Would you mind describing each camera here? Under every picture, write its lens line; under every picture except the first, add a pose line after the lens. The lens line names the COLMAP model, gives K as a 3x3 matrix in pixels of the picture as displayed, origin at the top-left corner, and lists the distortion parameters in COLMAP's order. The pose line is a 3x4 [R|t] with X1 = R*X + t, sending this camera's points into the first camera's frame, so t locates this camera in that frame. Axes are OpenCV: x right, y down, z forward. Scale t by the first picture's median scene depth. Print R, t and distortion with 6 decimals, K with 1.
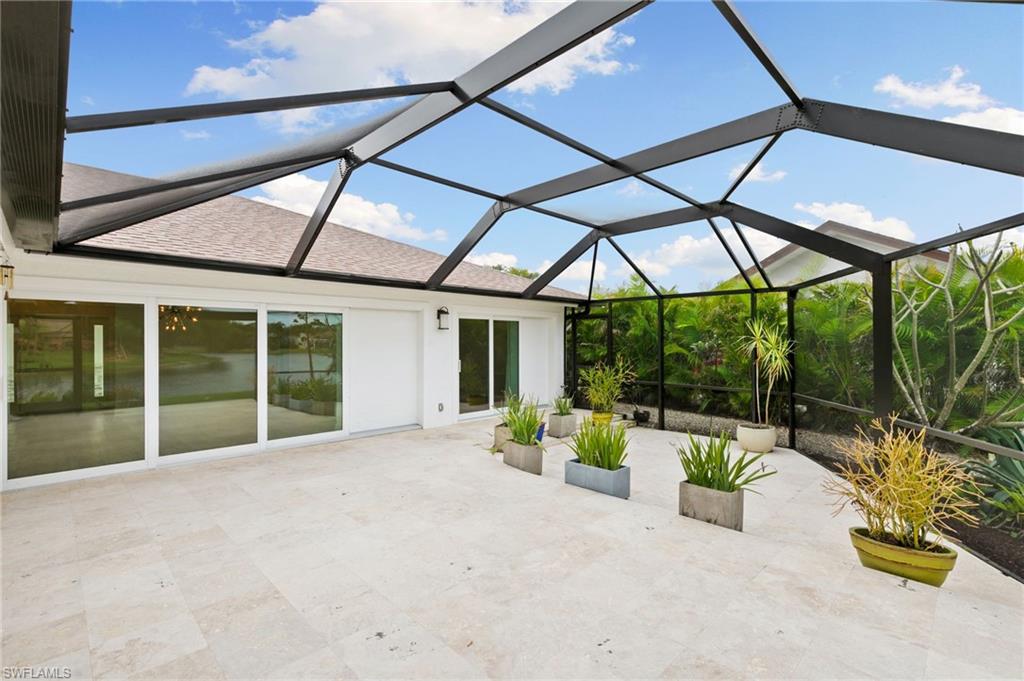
lens RADIAL K [[460.0, 0, 515.3], [0, 460.0, 337.2], [0, 0, 1]] dist [0.003781, 0.001368]
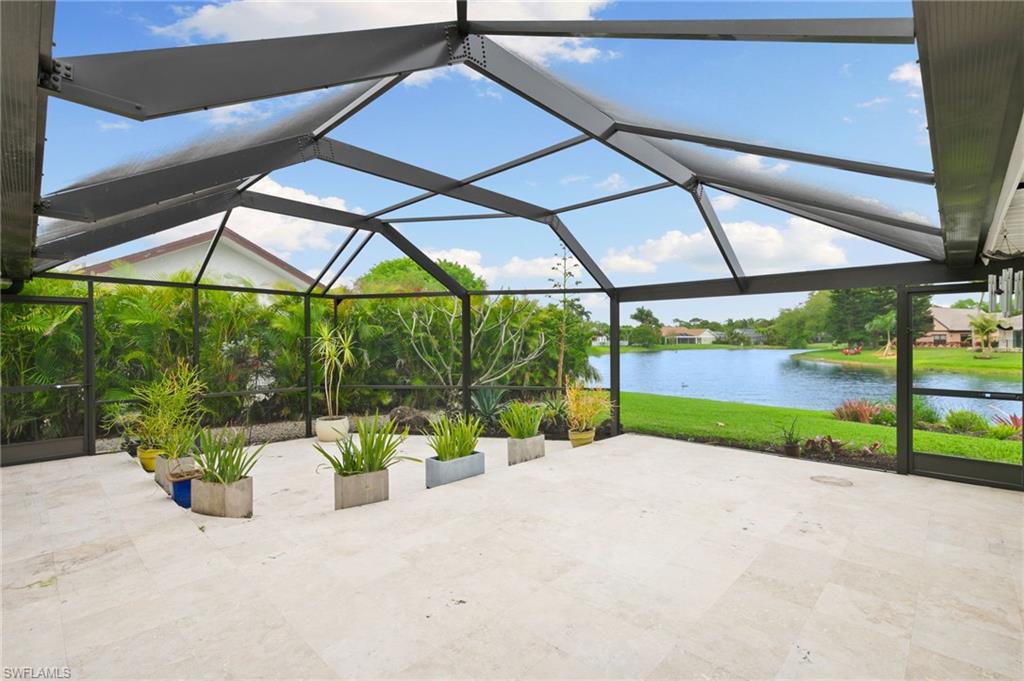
lens RADIAL K [[460.0, 0, 508.6], [0, 460.0, 338.1], [0, 0, 1]] dist [0.003781, 0.001368]
pose [[-0.013946, 0.007550, 0.999874, -1.141093], [-0.008312, 0.999936, -0.007666, 0.009074], [-0.999868, -0.008418, -0.013883, 1.125498]]
